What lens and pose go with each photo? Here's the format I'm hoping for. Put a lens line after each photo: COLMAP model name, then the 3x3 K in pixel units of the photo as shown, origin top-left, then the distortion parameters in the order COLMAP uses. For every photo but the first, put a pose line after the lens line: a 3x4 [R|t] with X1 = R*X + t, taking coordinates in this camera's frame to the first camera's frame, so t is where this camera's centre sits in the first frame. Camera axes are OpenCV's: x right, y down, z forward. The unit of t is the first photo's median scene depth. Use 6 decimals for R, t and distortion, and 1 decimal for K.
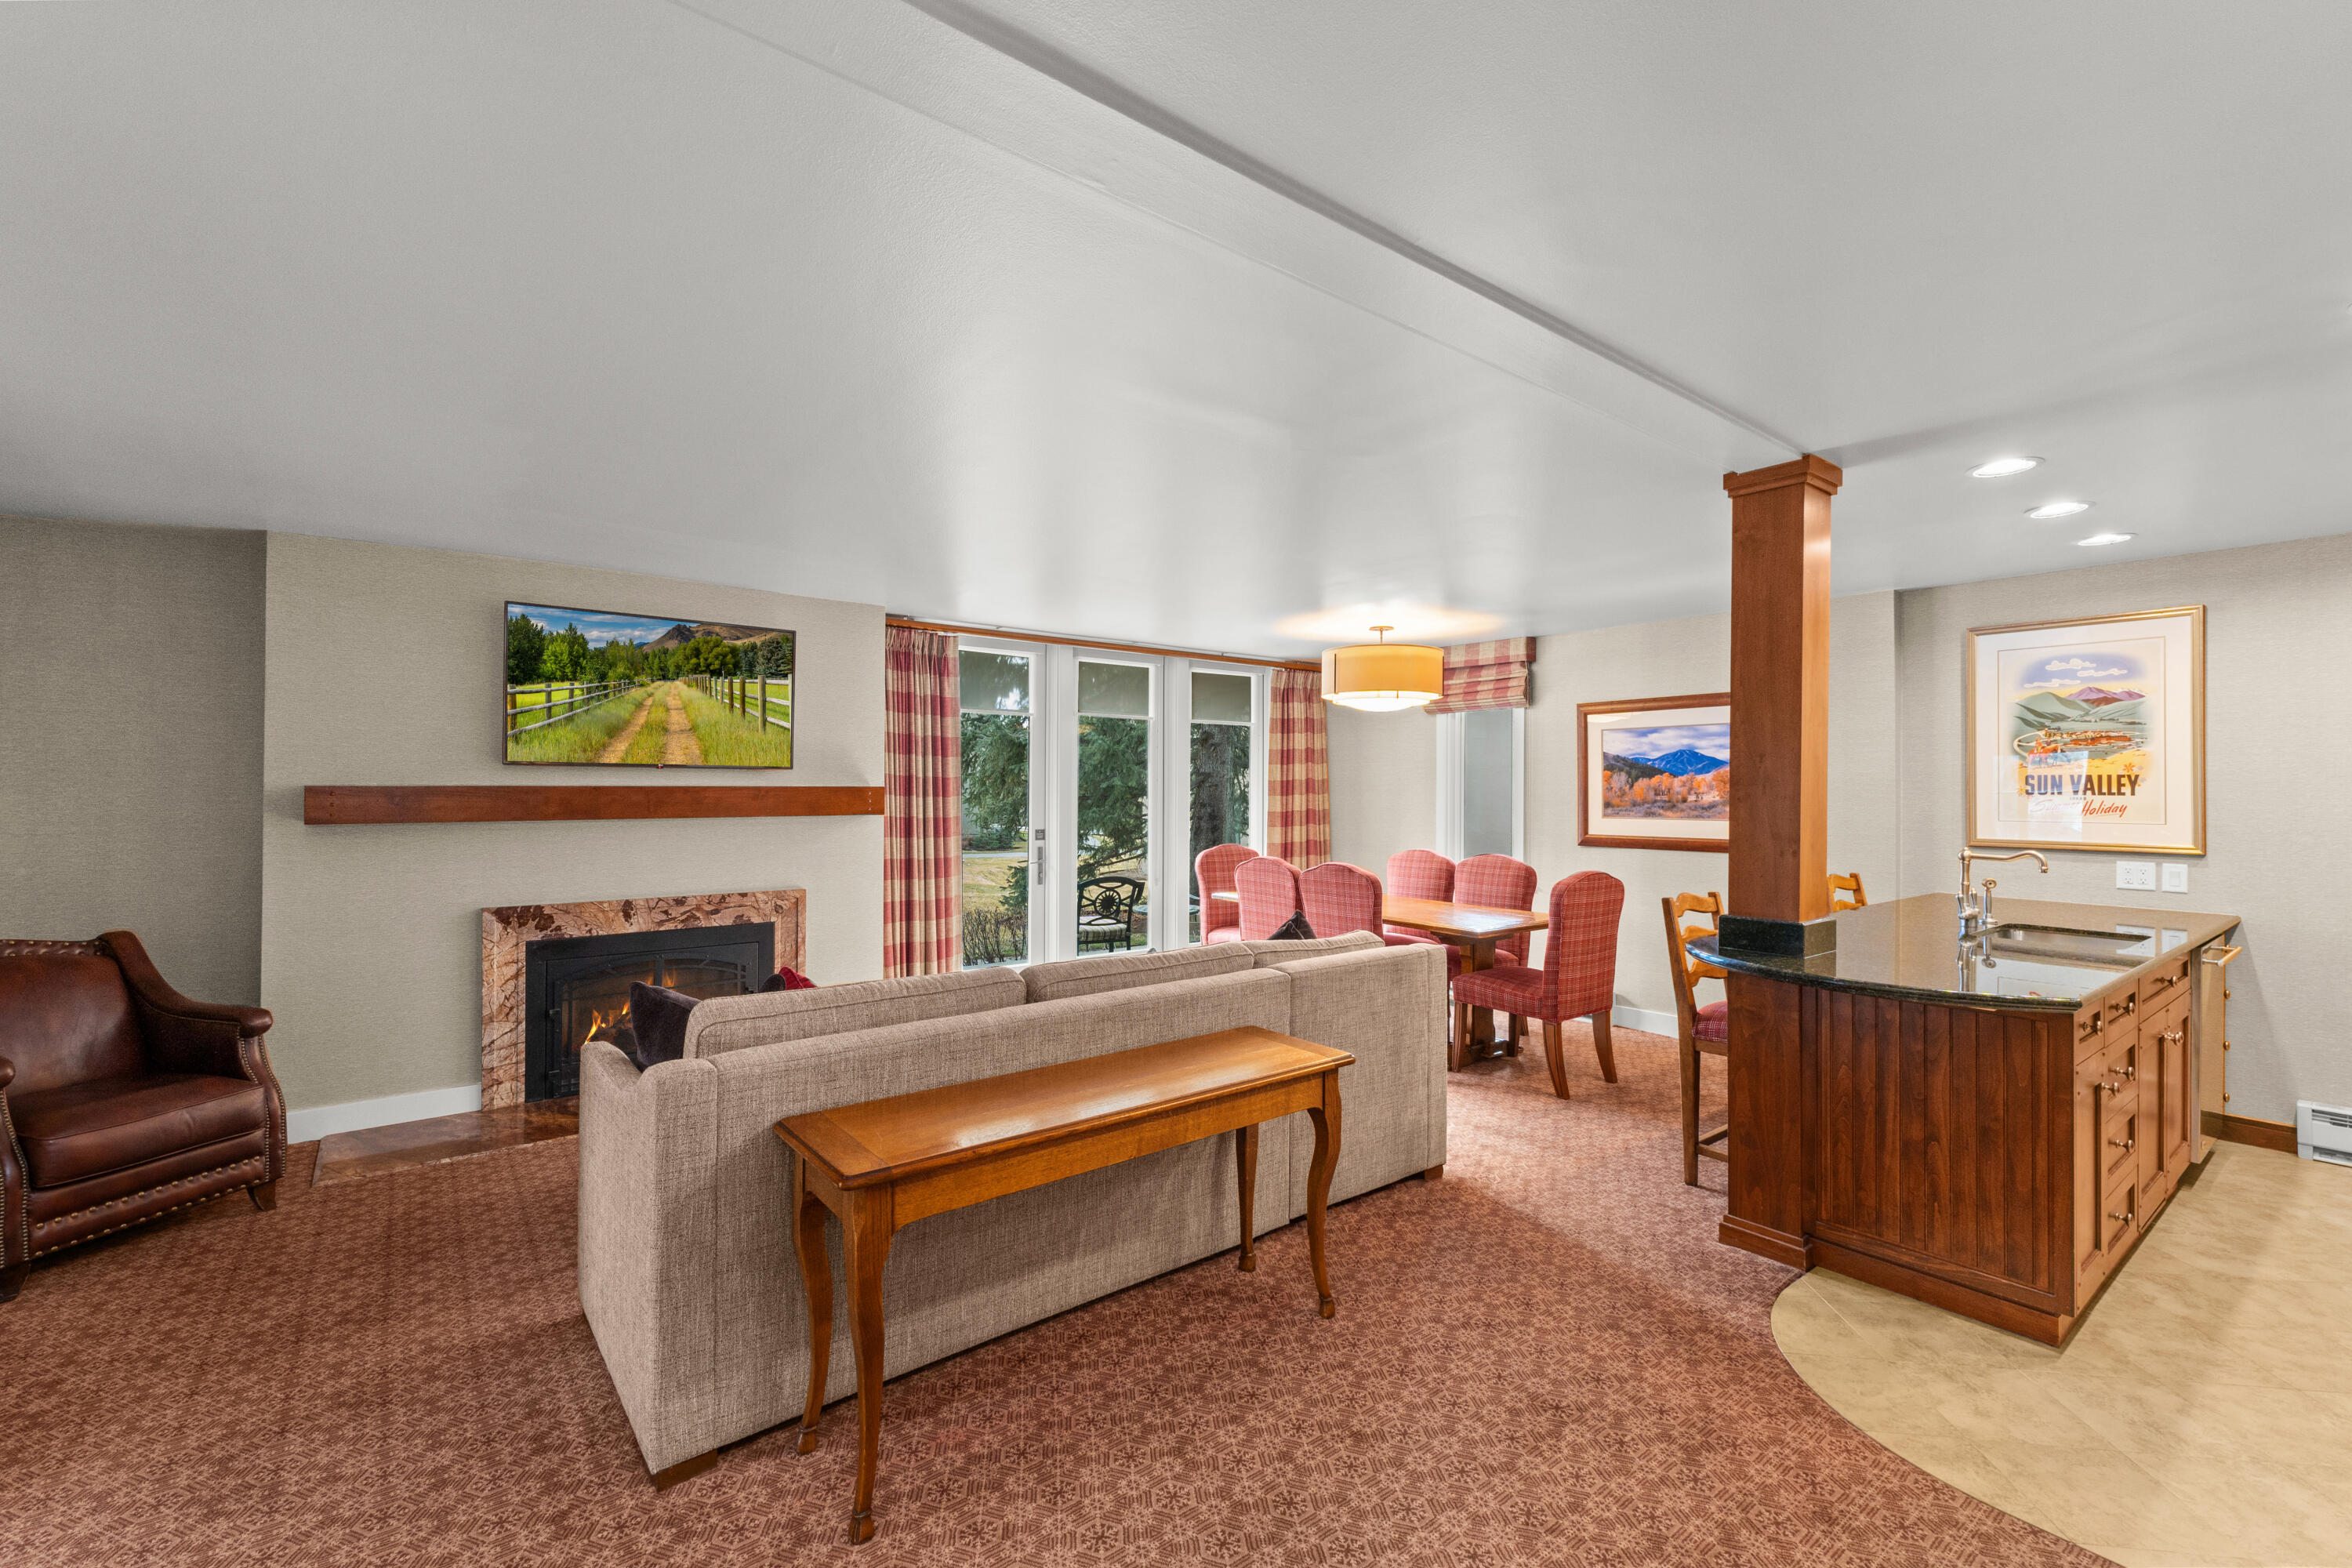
lens RADIAL K [[1000.8, 0, 1176.0], [0, 1000.8, 784.0], [0, 0, 1]] dist [0.007989, -0.000107]
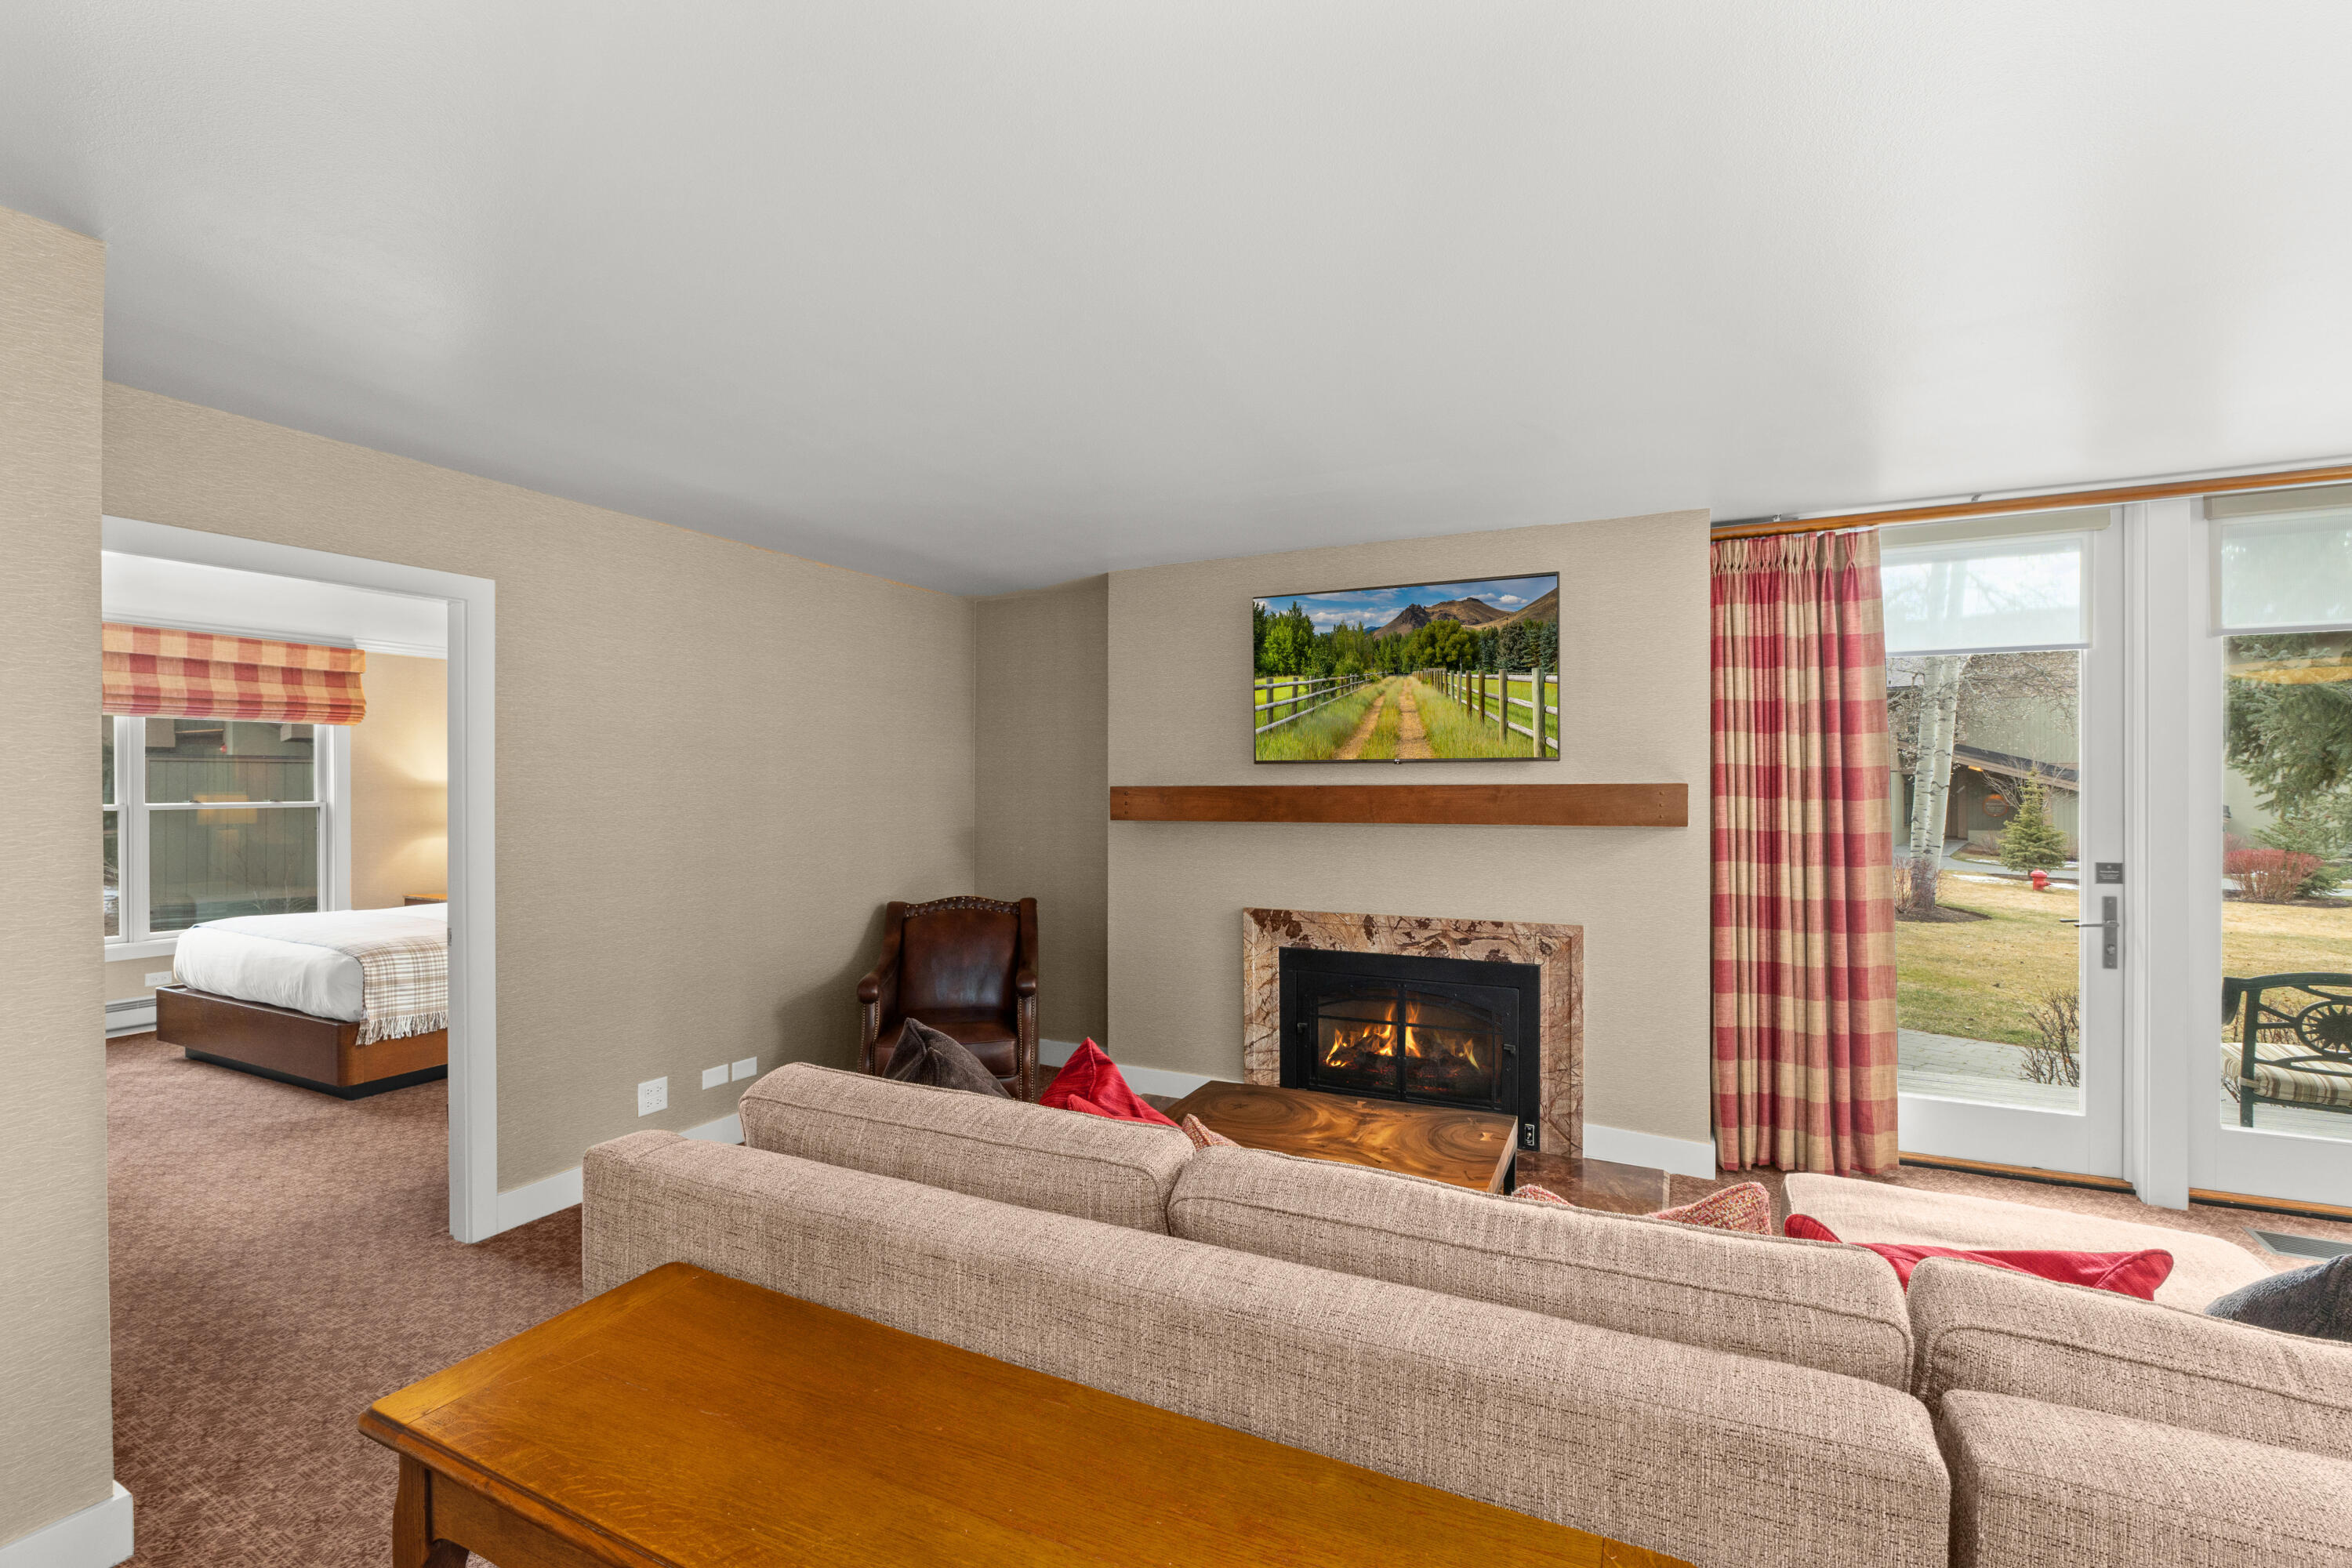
lens RADIAL K [[1016.1, 0, 1176.0], [0, 1016.1, 784.0], [0, 0, 1]] dist [-0.002083, -0.000597]
pose [[0.436626, -0.007139, -0.899615, 0.148868], [0.007733, 0.999961, -0.004182, 0.002841], [0.899610, -0.005130, 0.436664, 0.382286]]
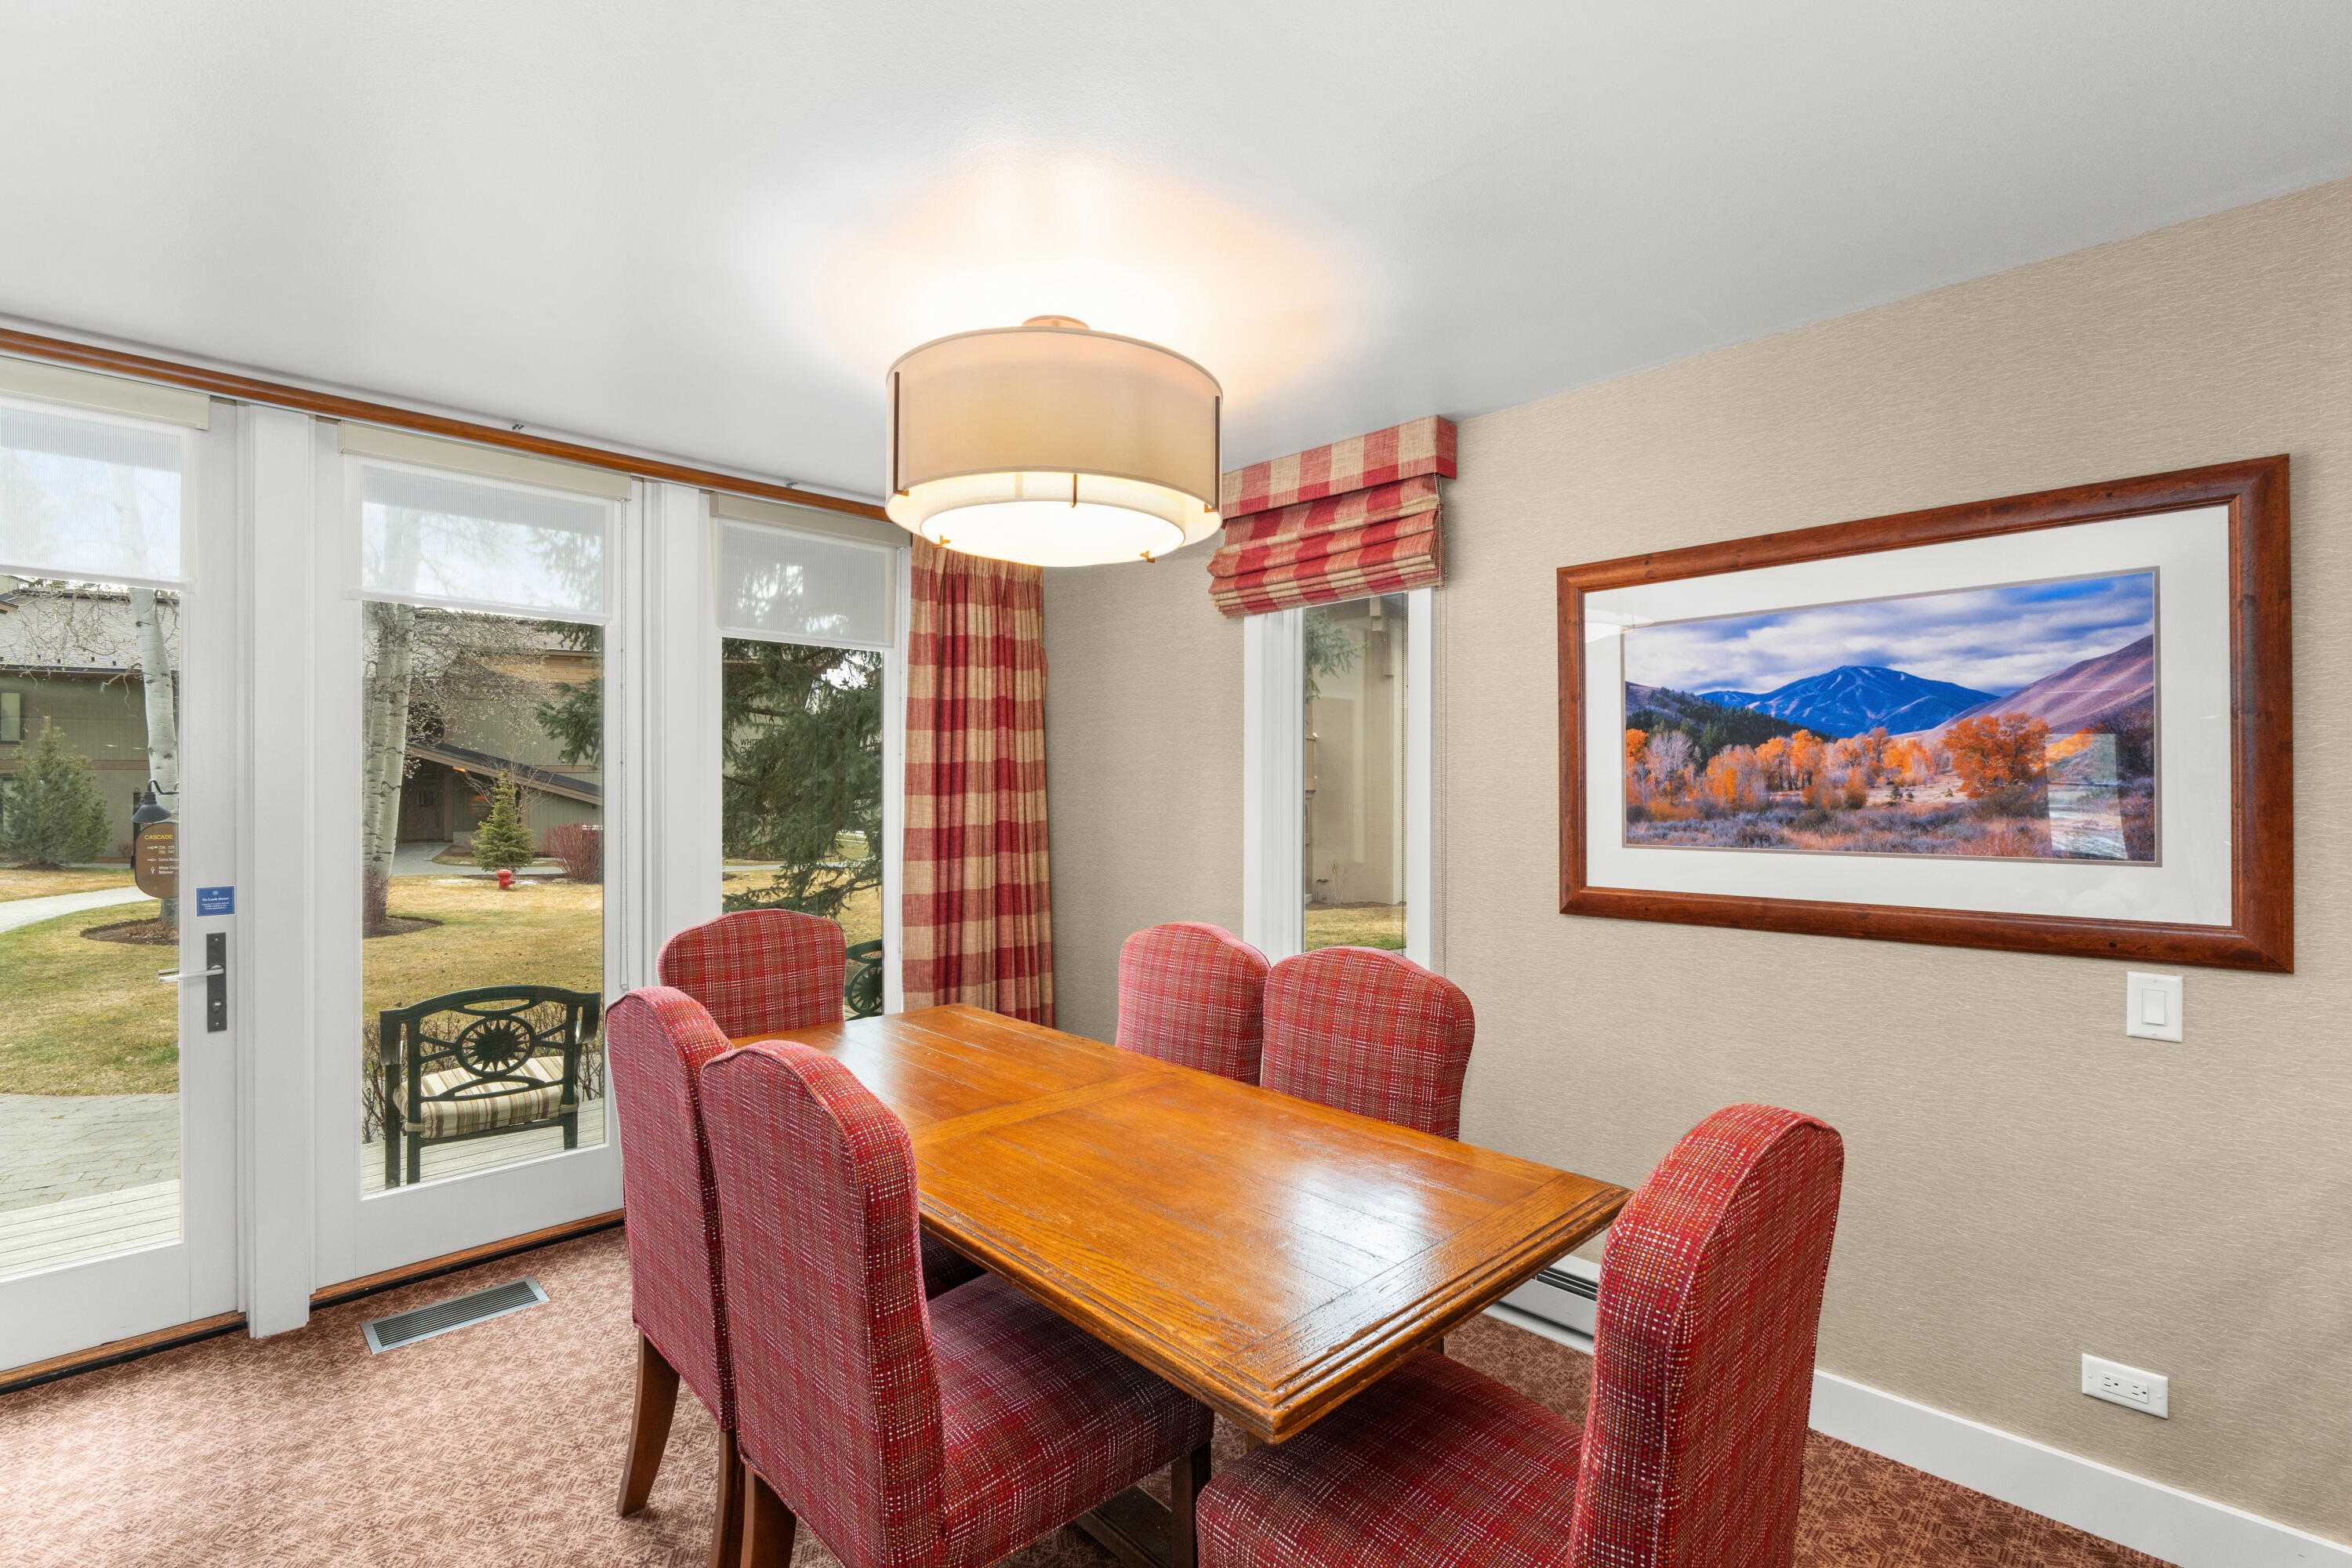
lens RADIAL K [[1076.7, 0, 1176.0], [0, 1076.7, 784.0], [0, 0, 1]] dist [-0.000475, -0.000024]
pose [[0.992314, -0.004717, 0.123656, 0.207265], [0.004310, 0.999984, 0.003555, 0.006772], [-0.123671, -0.002994, 0.992319, 0.633287]]
